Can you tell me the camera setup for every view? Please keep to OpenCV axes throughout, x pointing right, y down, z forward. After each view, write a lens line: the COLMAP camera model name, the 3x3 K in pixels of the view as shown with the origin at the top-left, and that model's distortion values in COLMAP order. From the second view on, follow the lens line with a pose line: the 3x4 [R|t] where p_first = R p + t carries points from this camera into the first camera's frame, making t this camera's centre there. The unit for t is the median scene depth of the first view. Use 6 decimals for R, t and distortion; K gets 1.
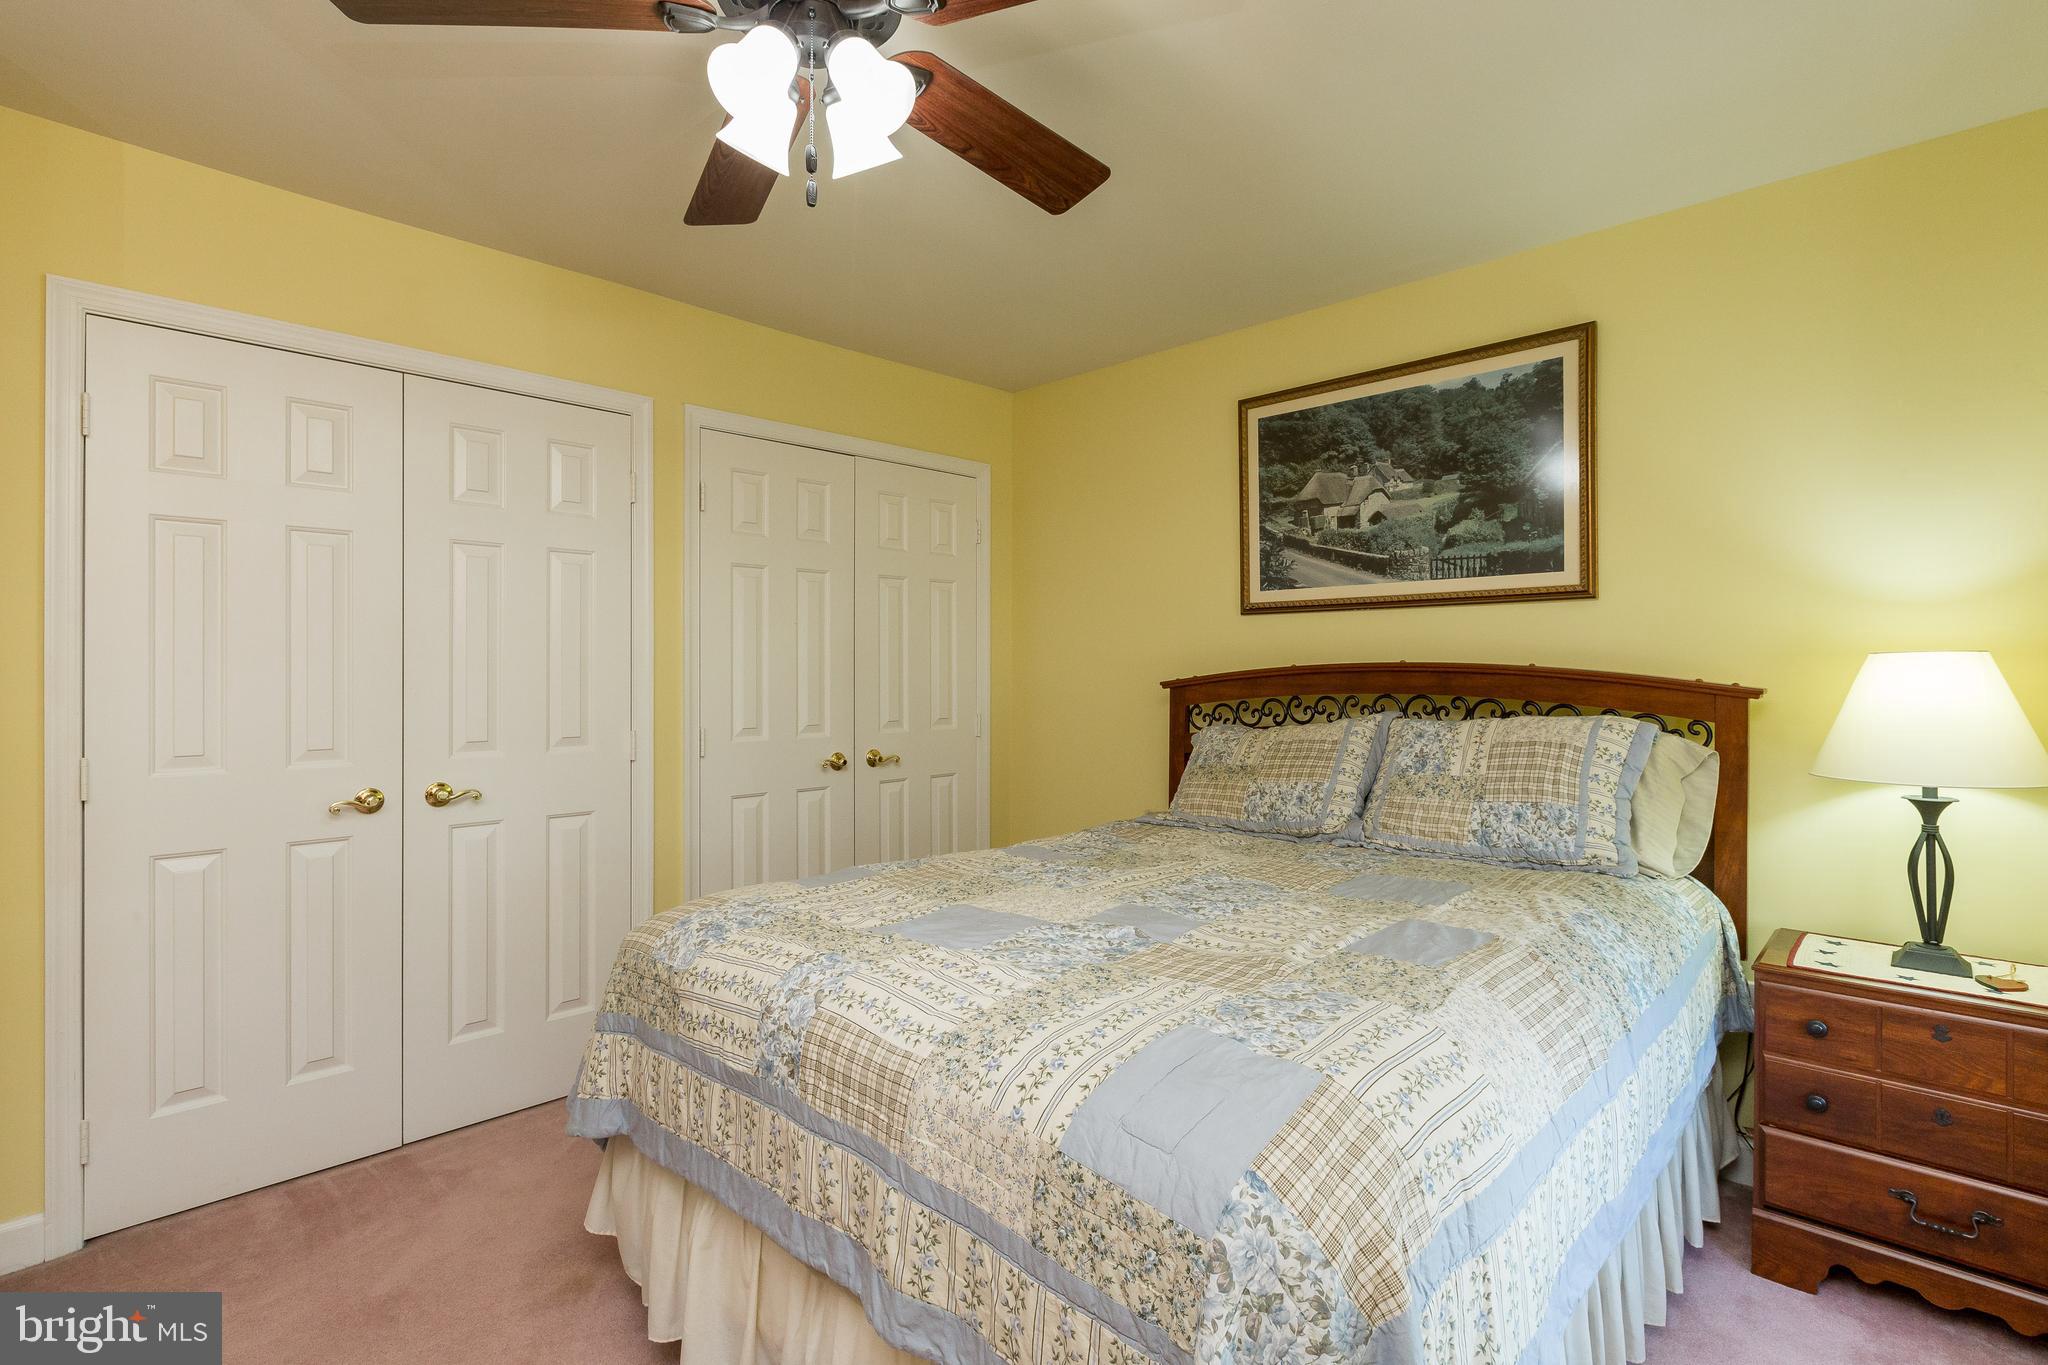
lens RADIAL K [[985.5, 0, 1076.3], [0, 985.5, 666.1], [0, 0, 1]] dist [-0.004477, -0.003565]
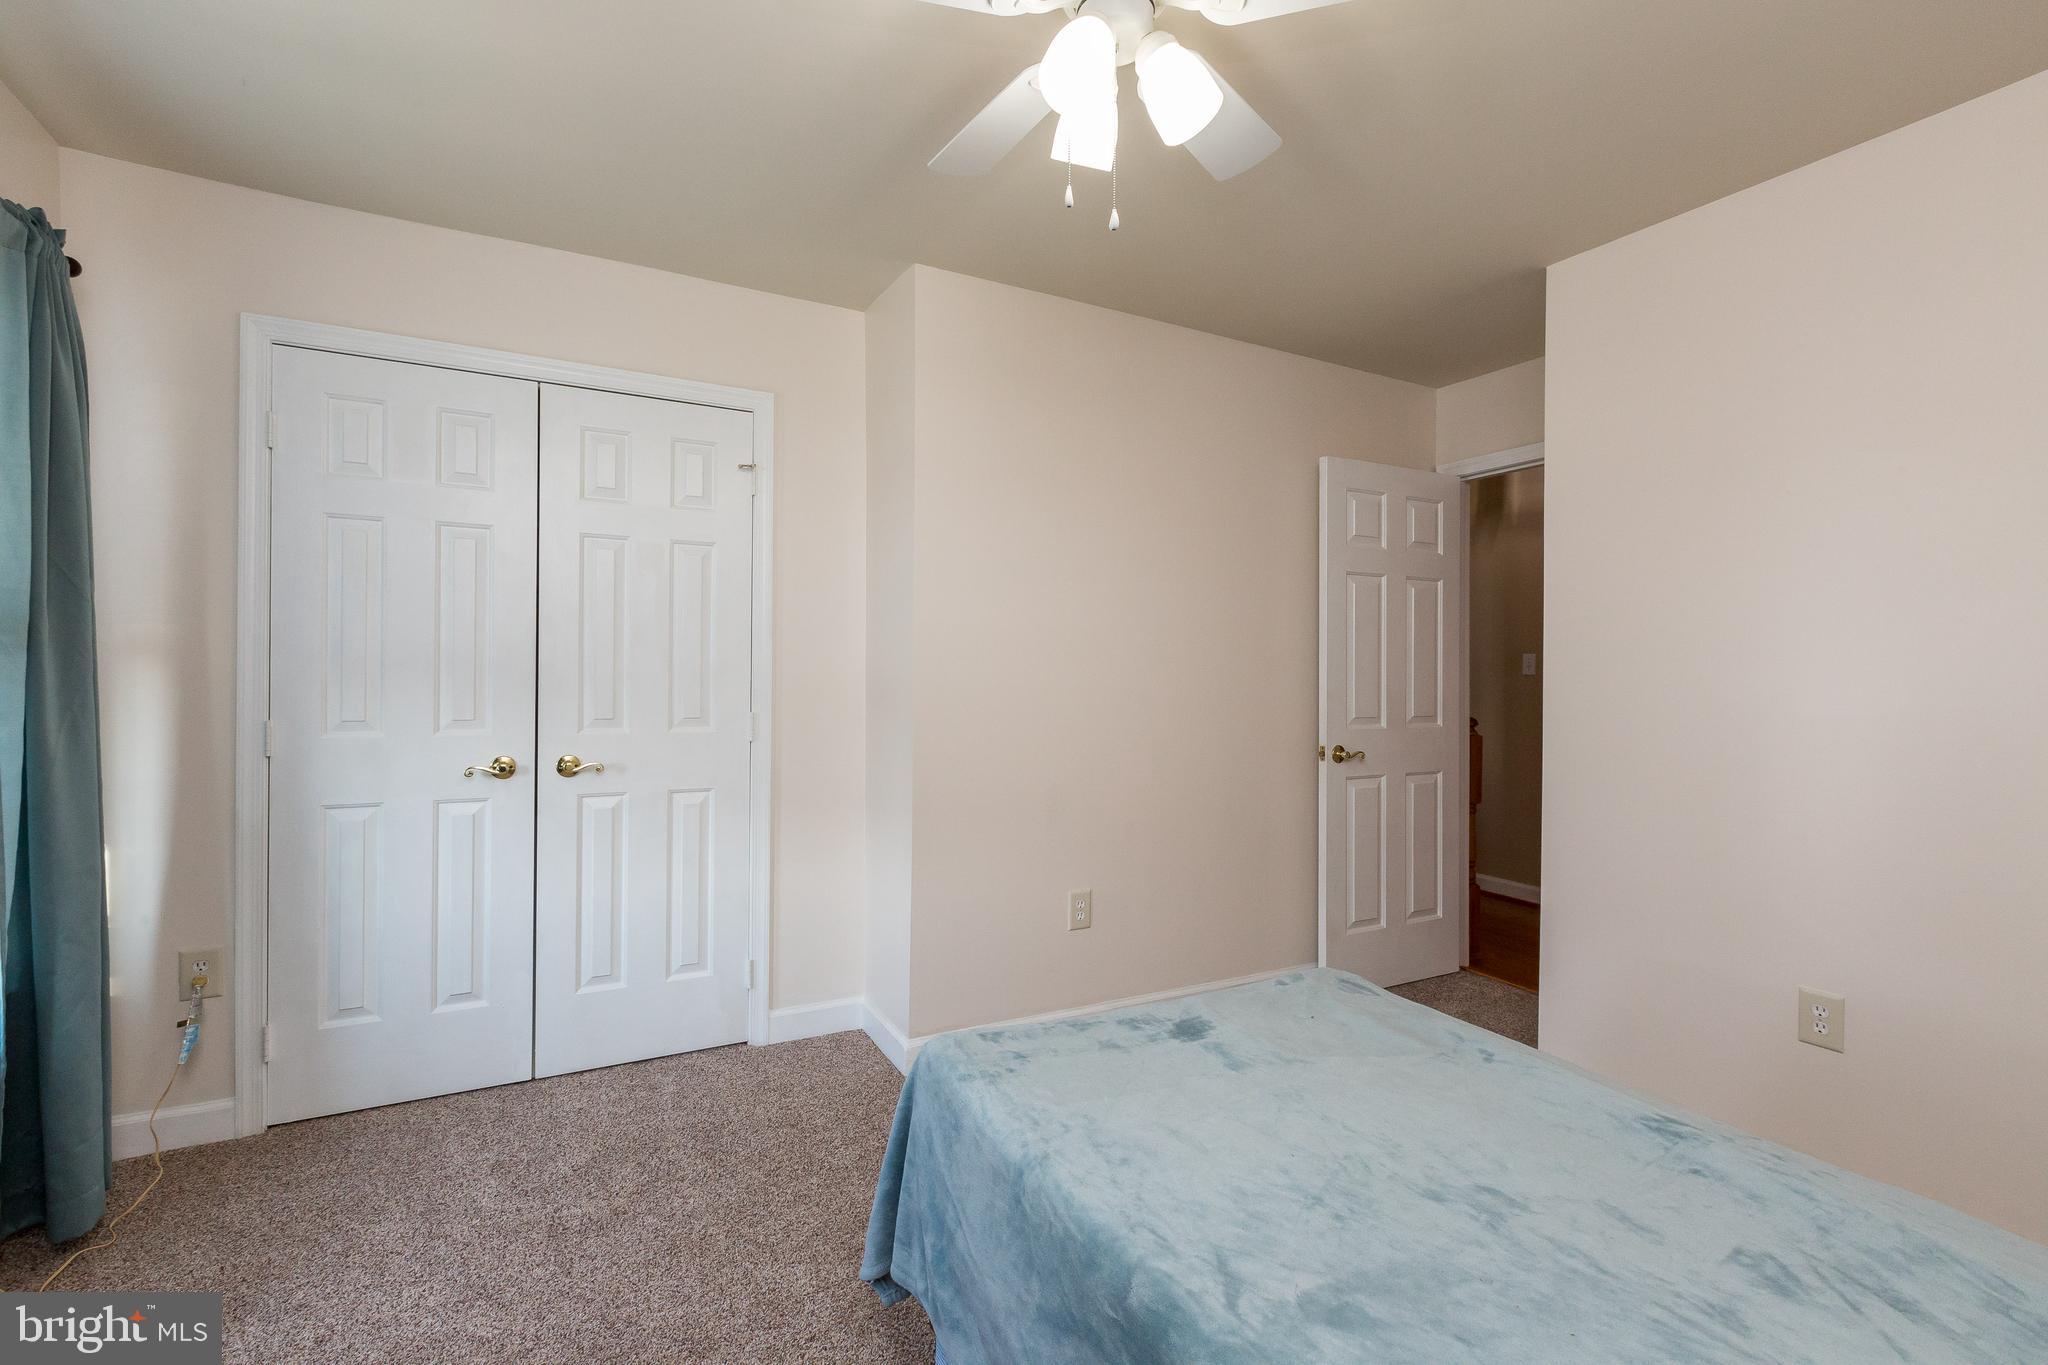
lens RADIAL K [[907.9, 0, 1055.0], [0, 907.9, 664.2], [0, 0, 1]] dist [0.000866, -0.001142]
pose [[0.941442, 0.020026, -0.336581, 0.429311], [-0.018907, 0.999799, 0.006603, 0.001338], [0.336645, 0.000147, 0.941632, 0.477983]]
